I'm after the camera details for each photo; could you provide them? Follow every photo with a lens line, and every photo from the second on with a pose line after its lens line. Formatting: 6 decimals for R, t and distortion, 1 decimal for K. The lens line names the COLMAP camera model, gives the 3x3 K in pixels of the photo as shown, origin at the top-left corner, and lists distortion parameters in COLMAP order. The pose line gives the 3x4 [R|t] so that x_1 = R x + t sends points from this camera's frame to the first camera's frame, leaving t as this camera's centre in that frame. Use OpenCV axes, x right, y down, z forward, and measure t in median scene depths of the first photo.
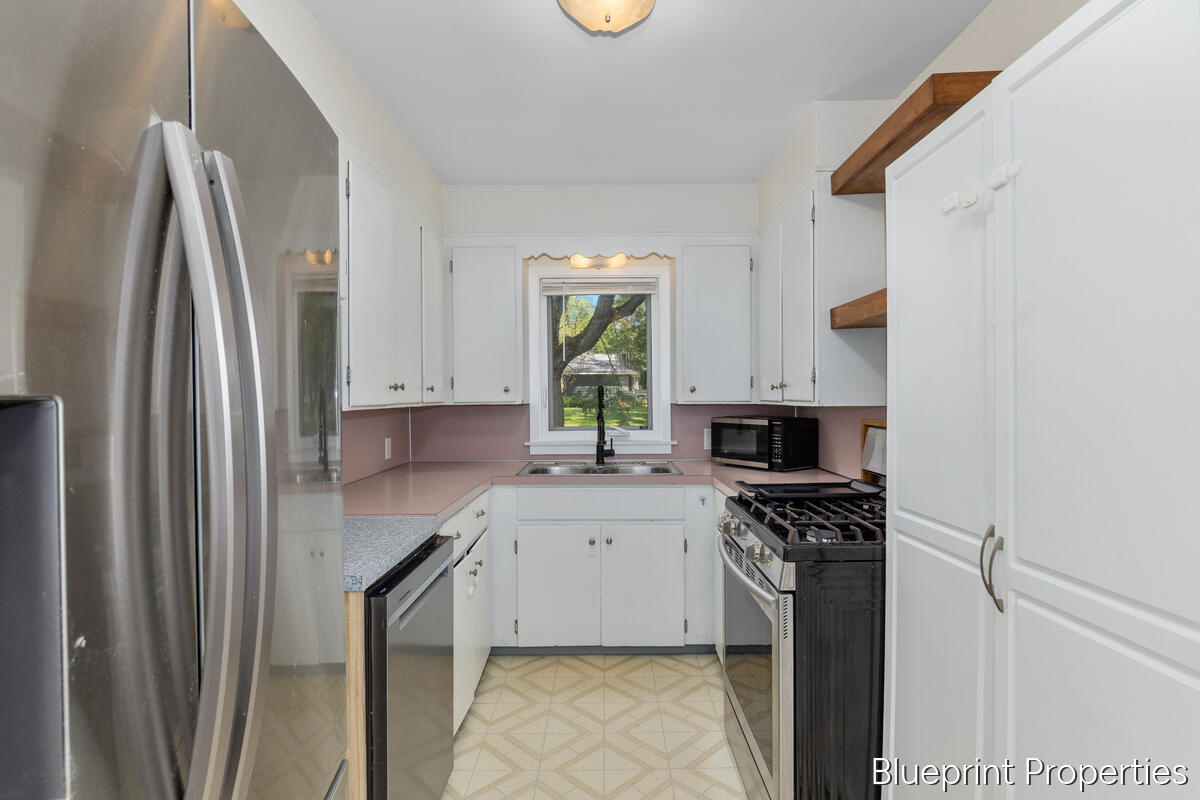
lens RADIAL K [[607.8, 0, 595.7], [0, 607.8, 397.5], [0, 0, 1]] dist [-0.004334, -0.000761]
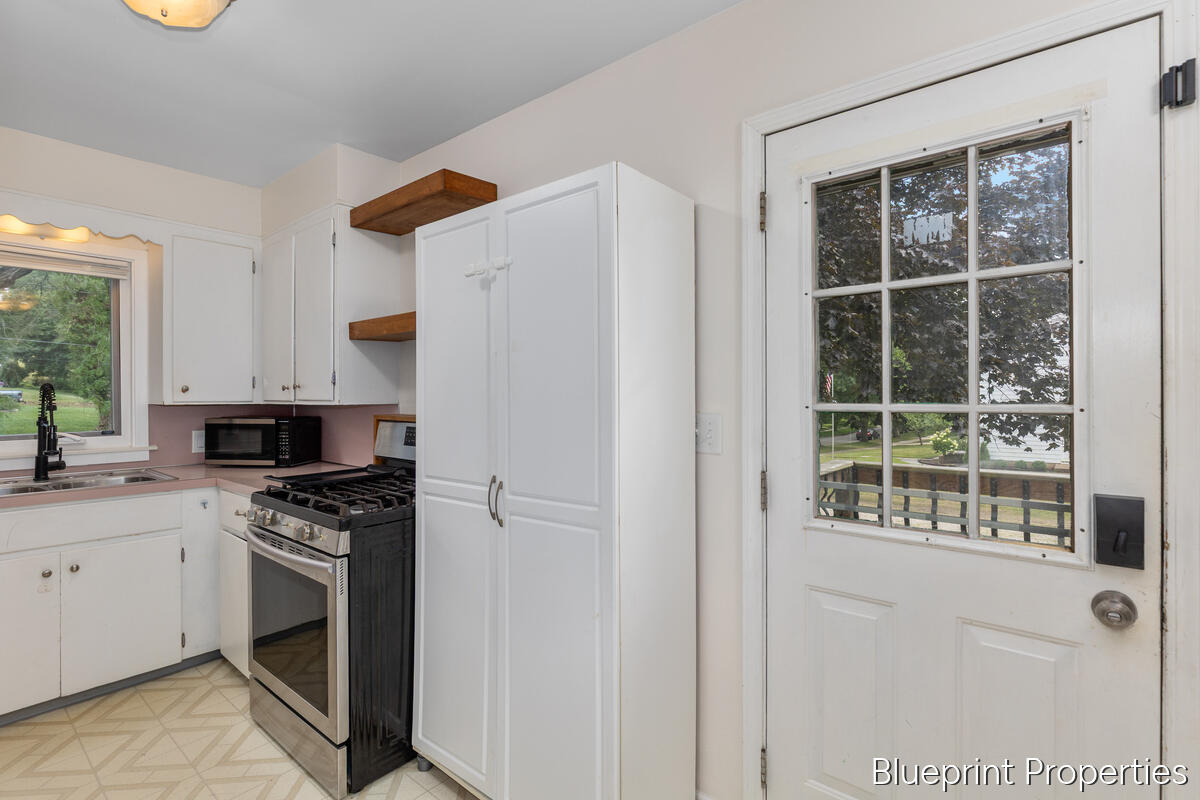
lens RADIAL K [[586.8, 0, 601.6], [0, 586.8, 395.0], [0, 0, 1]] dist [-0.000437, 0.000721]
pose [[0.636484, 0.002235, 0.771287, -0.144797], [0.001722, 0.999989, -0.004318, 0.001010], [-0.771288, 0.004077, 0.636473, -0.084439]]
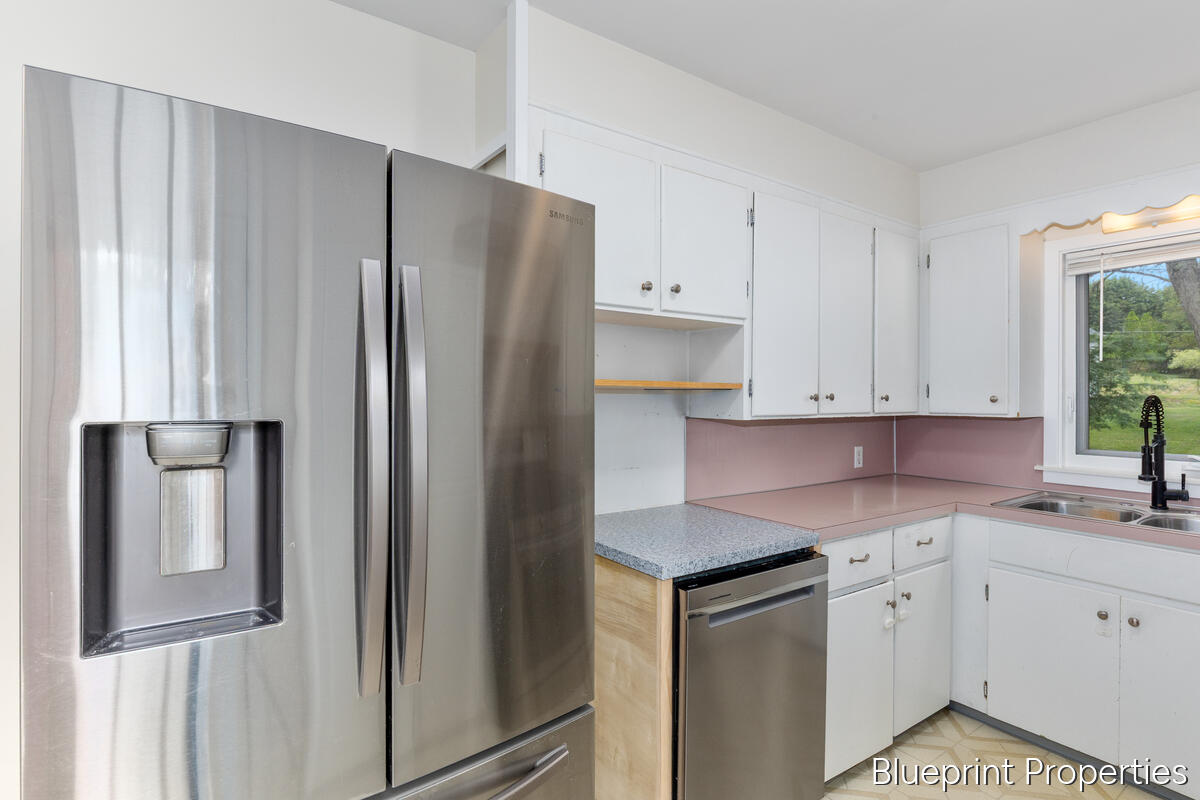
lens RADIAL K [[586.8, 0, 598.8], [0, 586.8, 396.8], [0, 0, 1]] dist [-0.000437, 0.000721]
pose [[0.579697, 0.012298, -0.814739, 0.215944], [-0.012052, 0.999906, 0.006518, -0.017298], [0.814743, 0.006041, 0.579791, 0.117871]]
